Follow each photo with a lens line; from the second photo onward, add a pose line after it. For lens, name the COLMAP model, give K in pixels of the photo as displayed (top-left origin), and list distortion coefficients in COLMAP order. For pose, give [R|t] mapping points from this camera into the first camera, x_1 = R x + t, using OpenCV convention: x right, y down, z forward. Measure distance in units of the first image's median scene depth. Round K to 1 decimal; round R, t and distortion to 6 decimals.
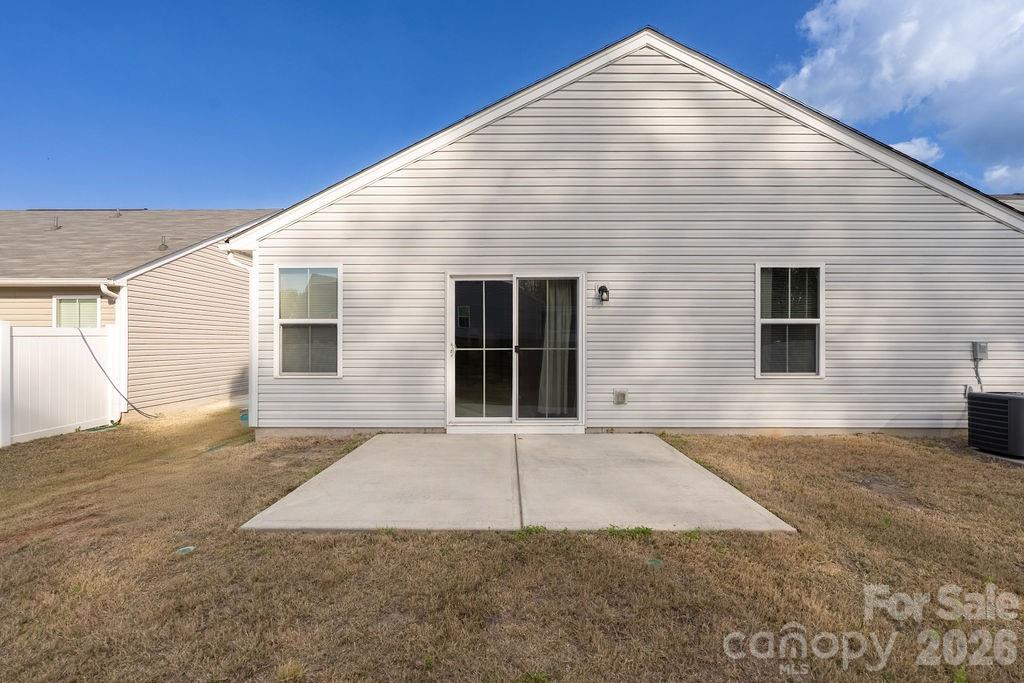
lens RADIAL K [[451.1, 0, 502.7], [0, 451.1, 347.4], [0, 0, 1]] dist [-0.000935, -0.000137]
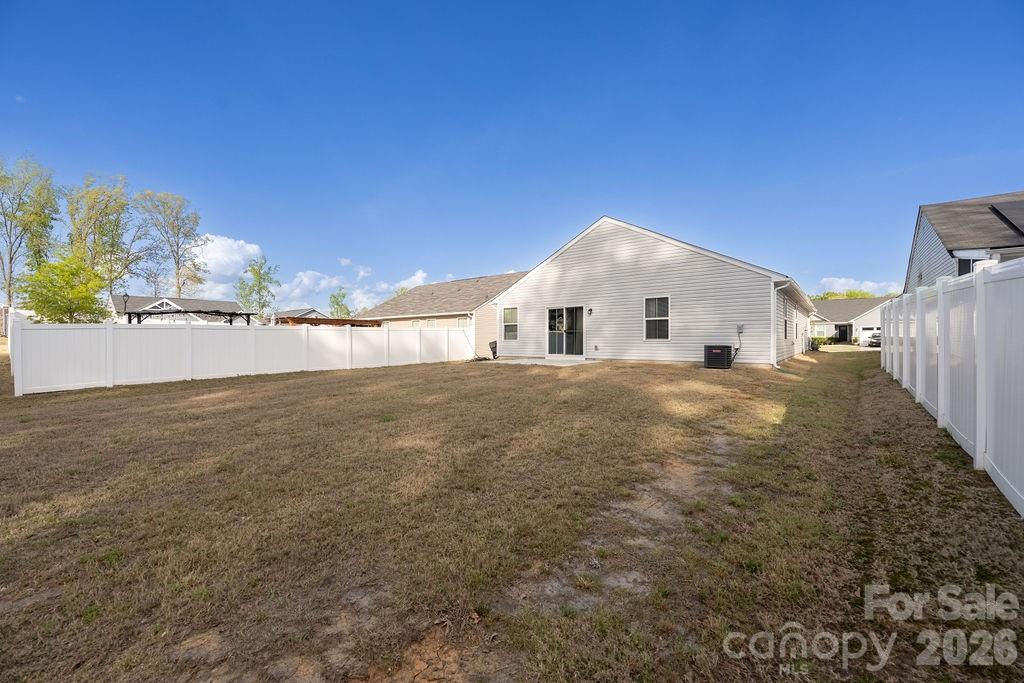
lens RADIAL K [[419.8, 0, 509.6], [0, 419.8, 339.8], [0, 0, 1]] dist [-0.003345, 0.000386]
pose [[0.779105, -0.003964, -0.626881, 1.470121], [0.002170, 0.999991, -0.003627, 0.068240], [0.626889, 0.001465, 0.779107, -1.372831]]
